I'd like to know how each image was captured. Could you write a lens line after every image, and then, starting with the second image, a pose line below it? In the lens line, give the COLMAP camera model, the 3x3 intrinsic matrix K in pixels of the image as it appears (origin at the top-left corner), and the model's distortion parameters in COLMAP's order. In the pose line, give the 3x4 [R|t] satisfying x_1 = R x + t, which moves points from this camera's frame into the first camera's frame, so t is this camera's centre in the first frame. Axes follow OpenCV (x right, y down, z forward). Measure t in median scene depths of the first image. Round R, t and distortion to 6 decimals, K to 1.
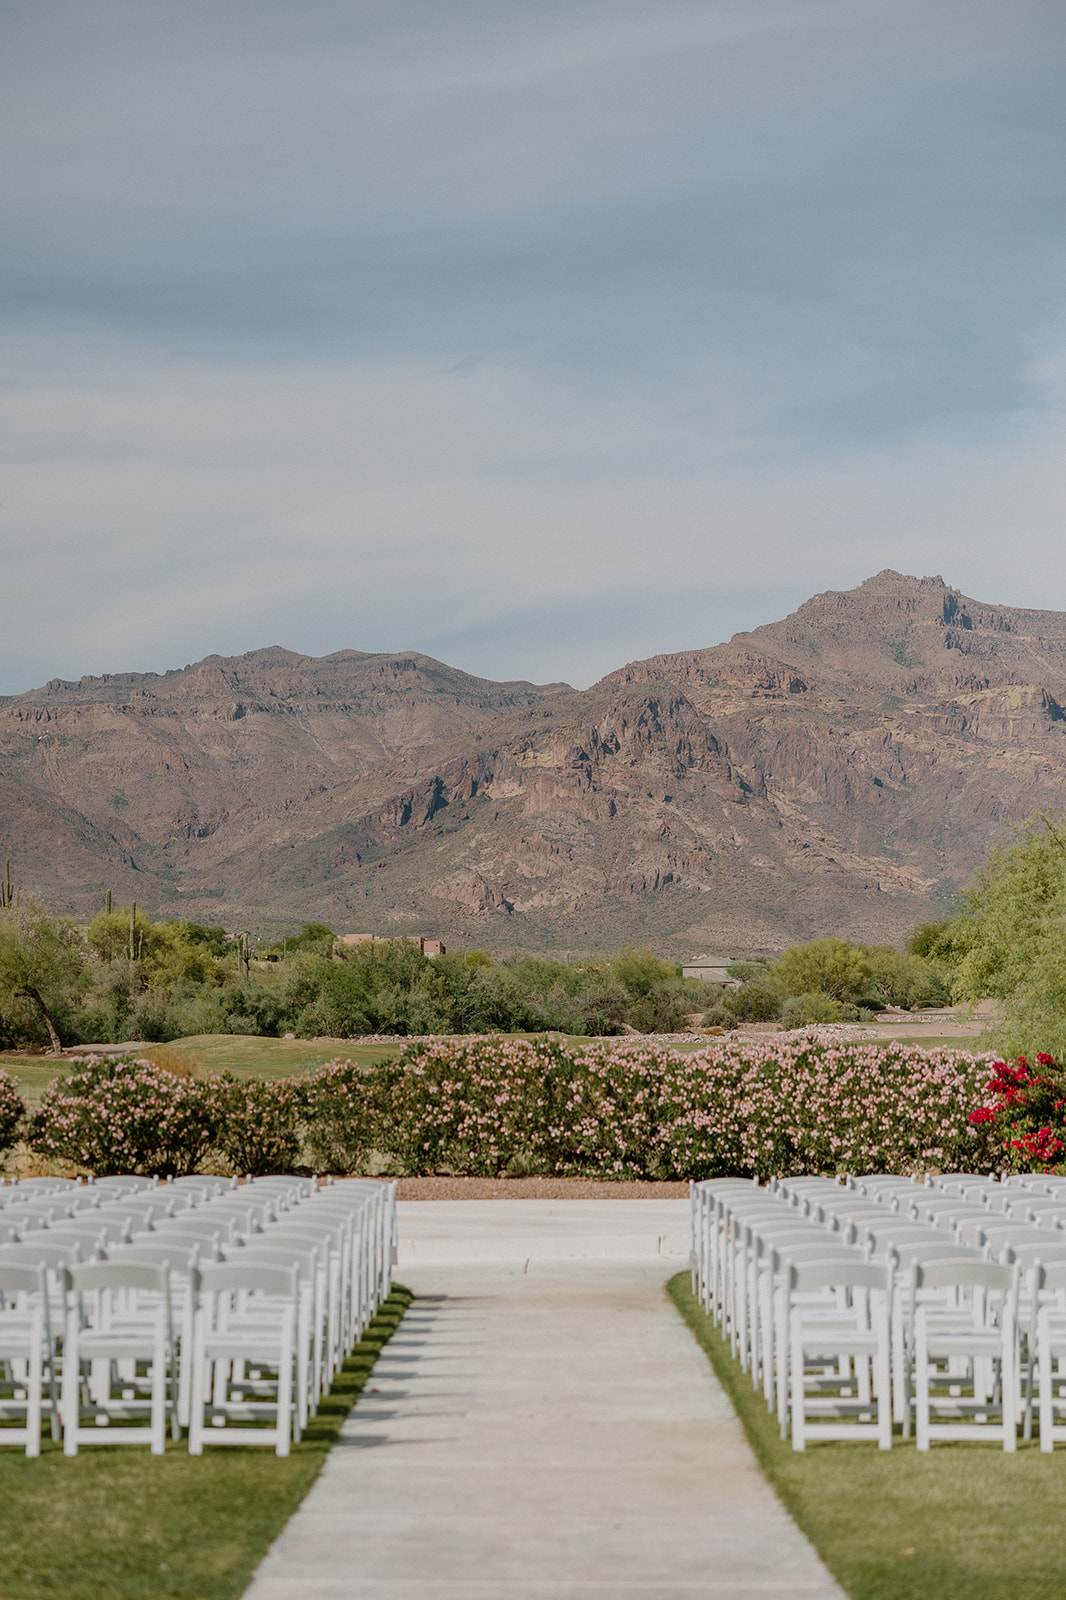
lens RADIAL K [[3209.7, 0, 530.0], [0, 3209.7, 806.0], [0, 0, 1]] dist [-0.008364, 0.000000]
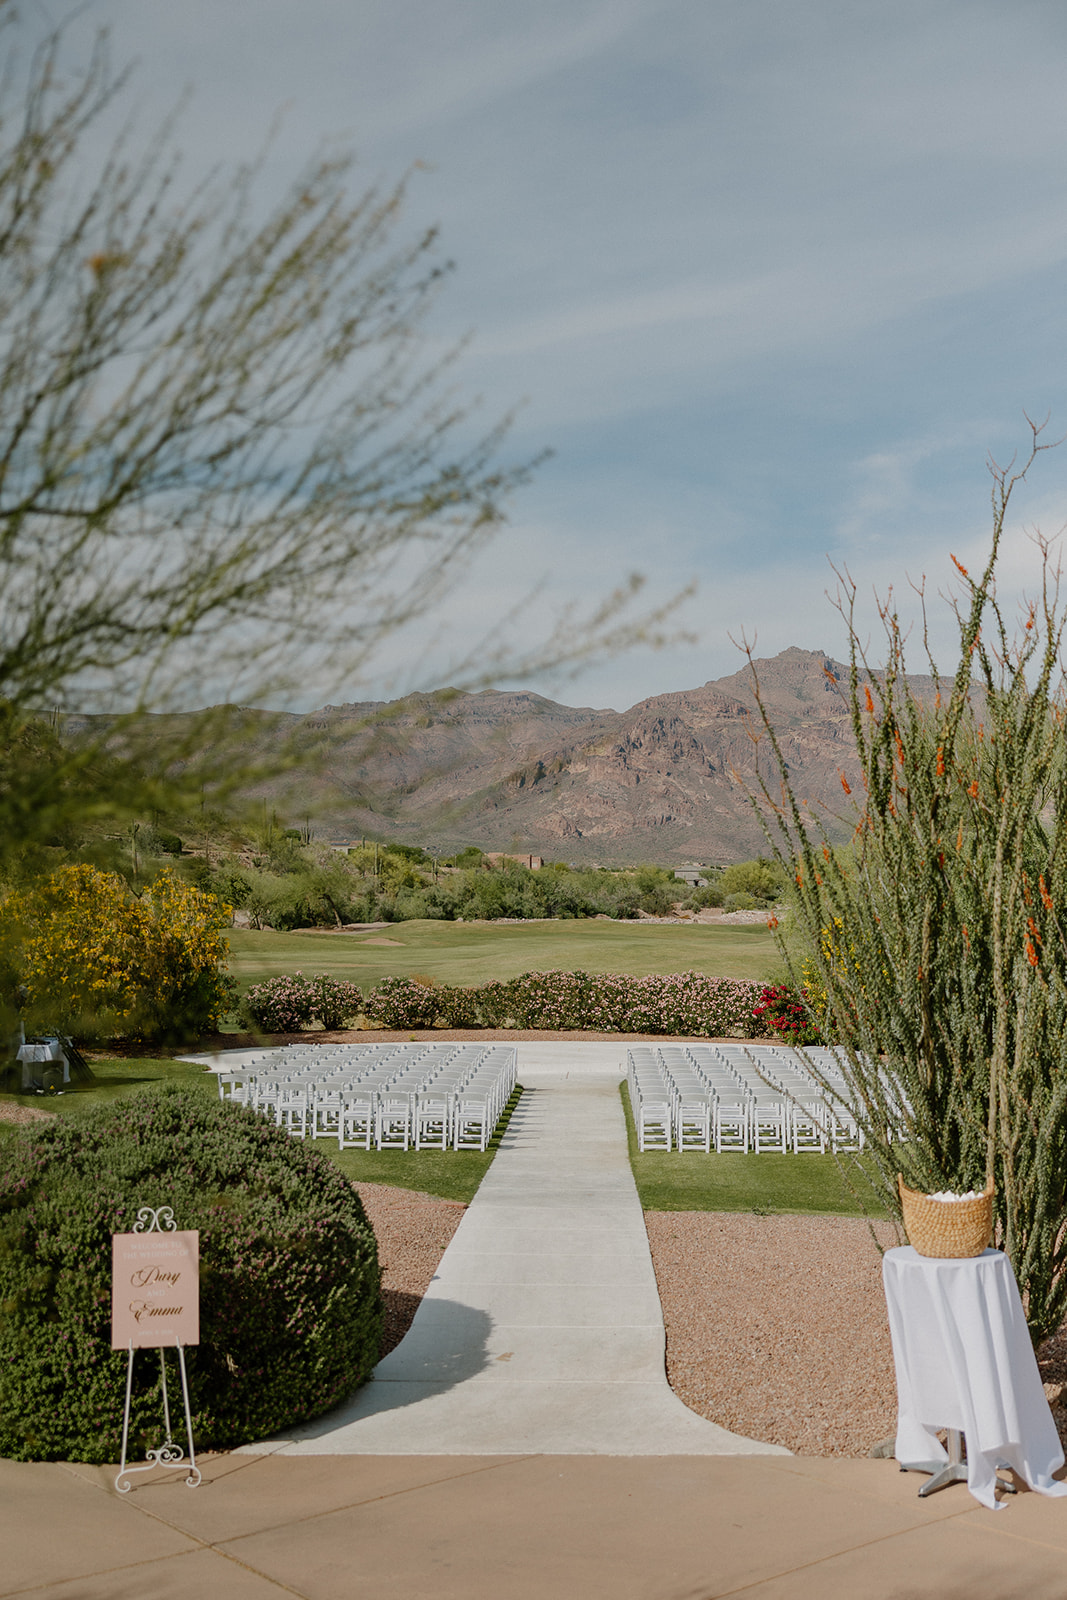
lens RADIAL K [[1788.2, 0, 544.5], [0, 1788.2, 791.4], [0, 0, 1]] dist [-0.009997, 0.000000]
pose [[0.999625, 0.007967, -0.026218, 0.012503], [-0.007768, 0.999940, 0.007707, -0.073254], [0.026277, -0.007501, 0.999627, -0.333516]]
